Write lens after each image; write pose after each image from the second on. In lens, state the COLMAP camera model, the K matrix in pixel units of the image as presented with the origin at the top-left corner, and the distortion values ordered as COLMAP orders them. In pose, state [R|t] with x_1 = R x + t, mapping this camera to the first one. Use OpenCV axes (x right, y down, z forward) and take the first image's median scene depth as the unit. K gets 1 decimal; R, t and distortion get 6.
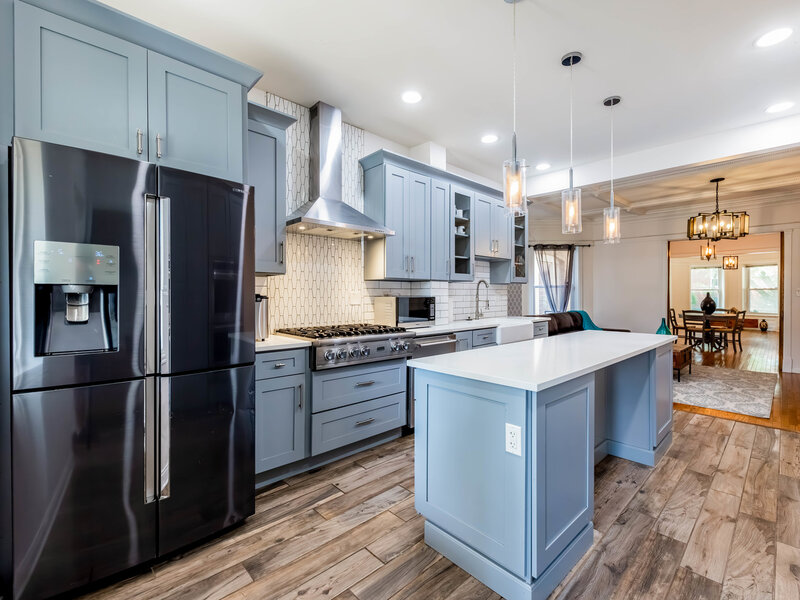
lens RADIAL K [[364.5, 0, 396.4], [0, 364.5, 295.3], [0, 0, 1]] dist [0.007666, -0.002293]
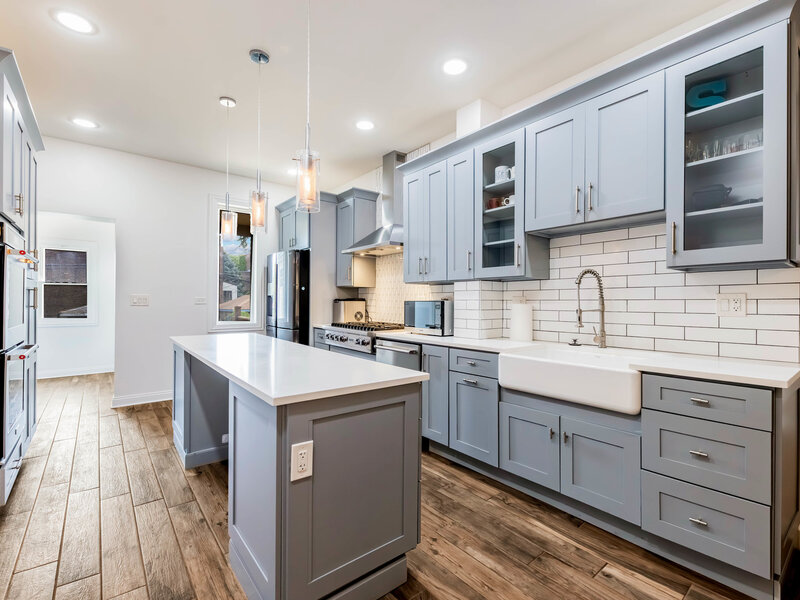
lens RADIAL K [[364.5, 0, 396.4], [0, 364.5, 299.8], [0, 0, 1]] dist [0.007666, -0.002293]
pose [[-0.069947, 0.000226, -0.997551, 0.937310], [-0.004683, 0.999989, 0.000555, 0.001569], [0.997540, 0.004710, -0.069945, 0.942674]]
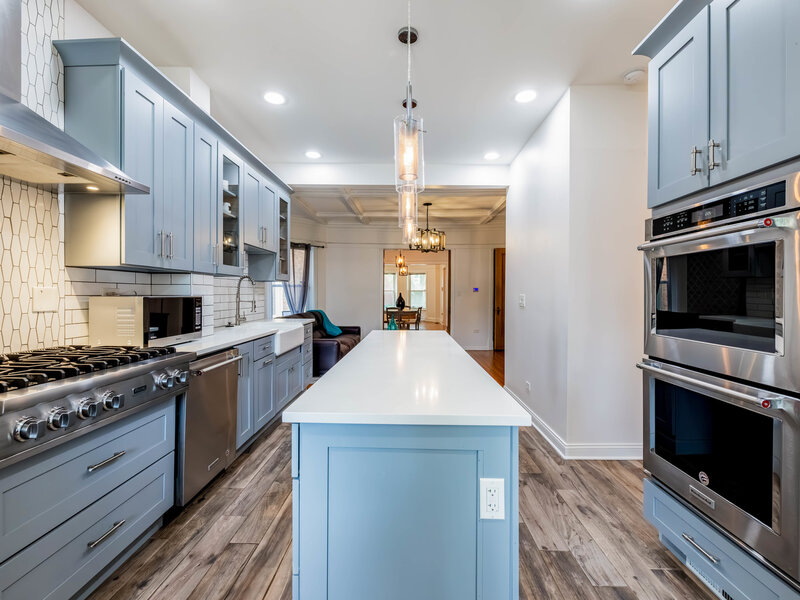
lens RADIAL K [[364.5, 0, 397.7], [0, 364.5, 296.7], [0, 0, 1]] dist [0.007666, -0.002293]
pose [[0.703752, 0.000236, 0.710446, -0.122029], [-0.004667, 0.999980, 0.004290, -0.000312], [-0.710431, -0.006335, 0.703739, 0.246271]]
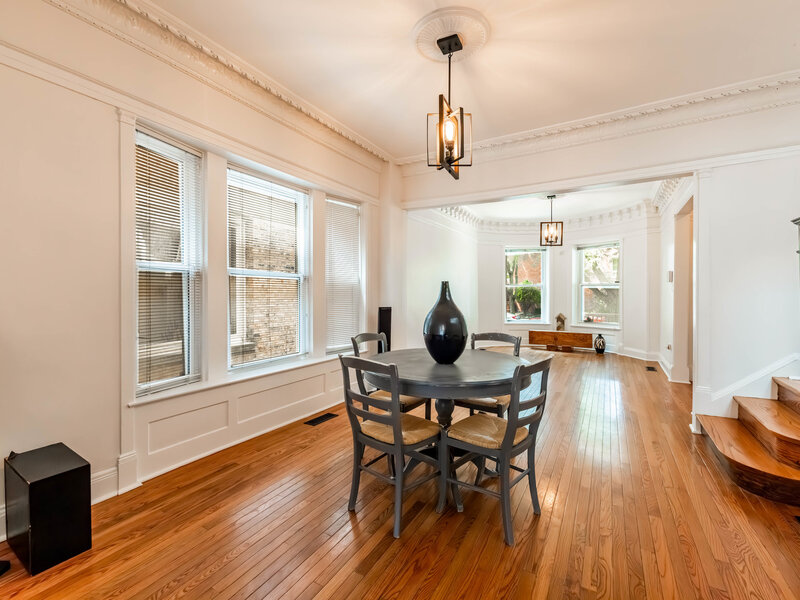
lens RADIAL K [[364.5, 0, 402.2], [0, 364.5, 299.1], [0, 0, 1]] dist [0.007666, -0.002293]
pose [[0.956401, -0.004458, 0.292023, 1.620113], [0.001423, 0.999943, 0.010602, 0.002285], [-0.292053, -0.009724, 0.956353, 1.633833]]
